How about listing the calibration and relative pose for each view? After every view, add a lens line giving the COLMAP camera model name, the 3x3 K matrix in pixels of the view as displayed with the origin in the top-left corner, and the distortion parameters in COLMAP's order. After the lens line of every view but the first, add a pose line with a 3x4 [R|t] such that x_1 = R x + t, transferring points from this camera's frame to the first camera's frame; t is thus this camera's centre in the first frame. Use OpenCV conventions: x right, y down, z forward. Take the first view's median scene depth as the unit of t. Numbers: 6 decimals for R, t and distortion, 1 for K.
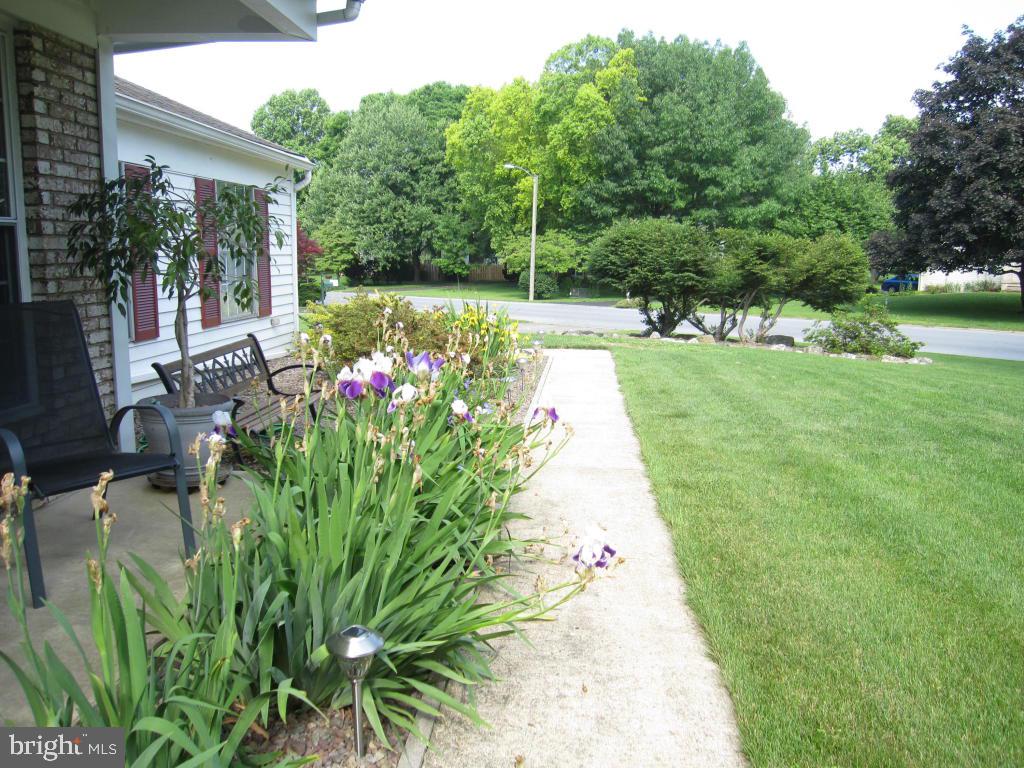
lens RADIAL K [[855.6, 0, 512.0], [0, 855.6, 384.0], [0, 0, 1]] dist [-0.011939, -0.007836]
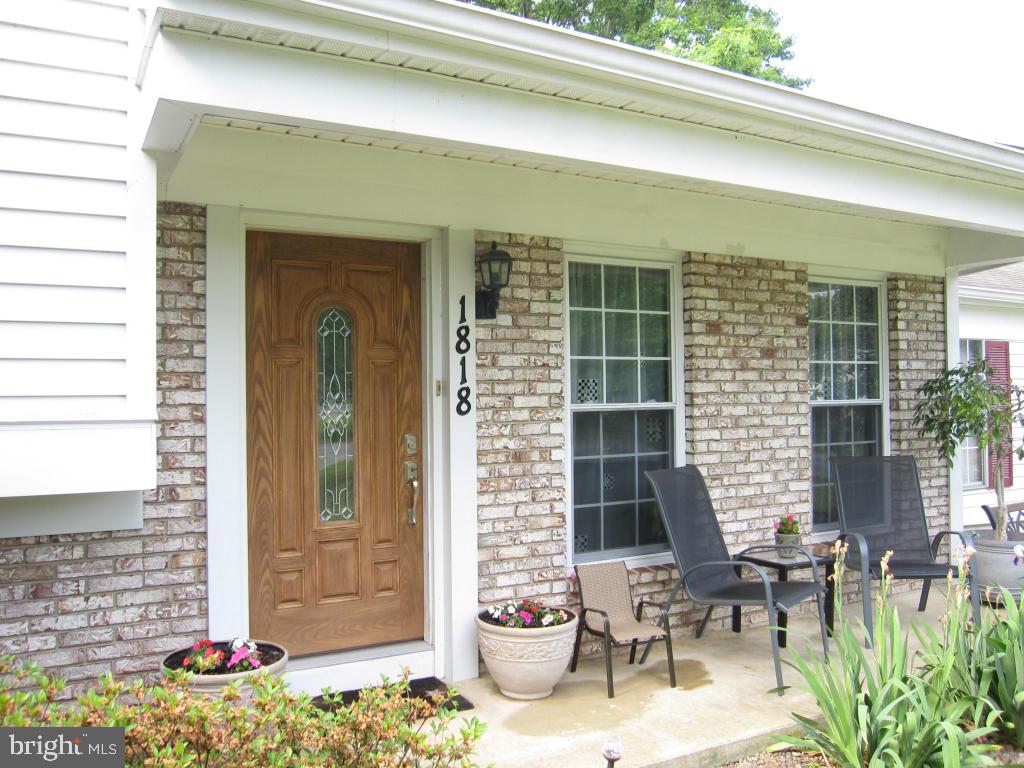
lens RADIAL K [[825.0, 0, 511.5], [0, 825.0, 372.5], [0, 0, 1]] dist [-0.063947, 0.012624]
pose [[0.547322, -0.044089, -0.835760, 0.256818], [-0.114388, 0.985299, -0.126887, 0.016279], [0.829068, 0.165049, 0.534233, -0.315662]]
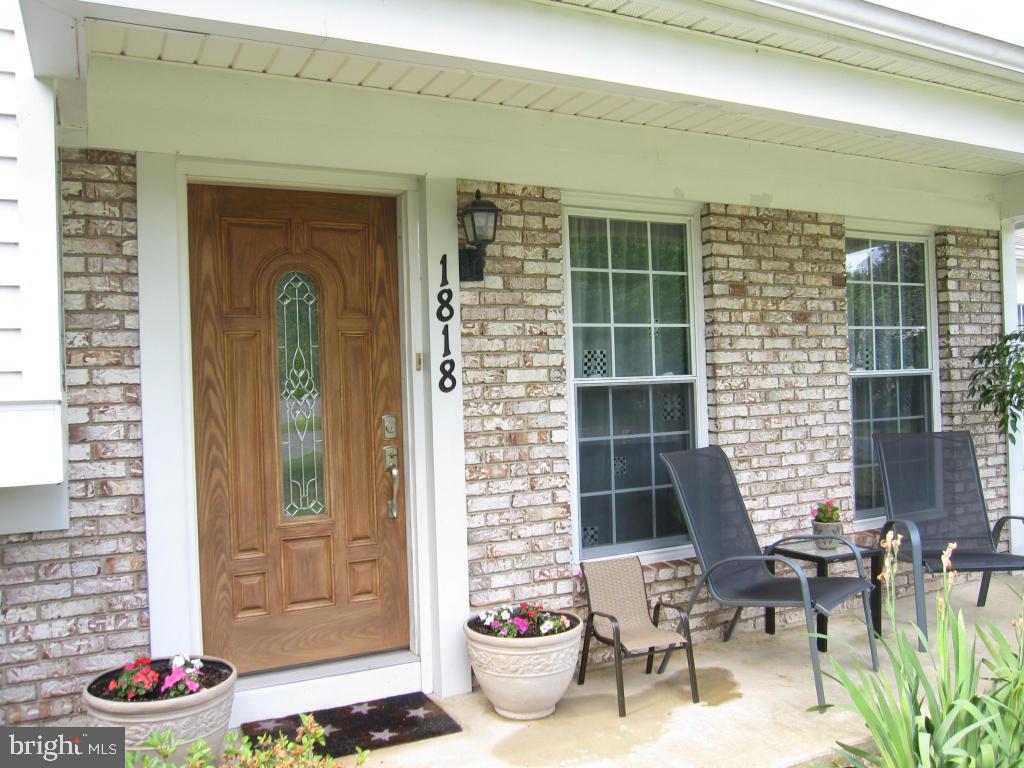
lens RADIAL K [[834.3, 0, 512.6], [0, 834.3, 374.3], [0, 0, 1]] dist [-0.058400, 0.010216]
pose [[0.518038, -0.040772, -0.854385, 0.176642], [-0.096873, 0.989640, -0.105963, 0.014918], [0.849854, 0.137660, 0.508721, -0.215891]]
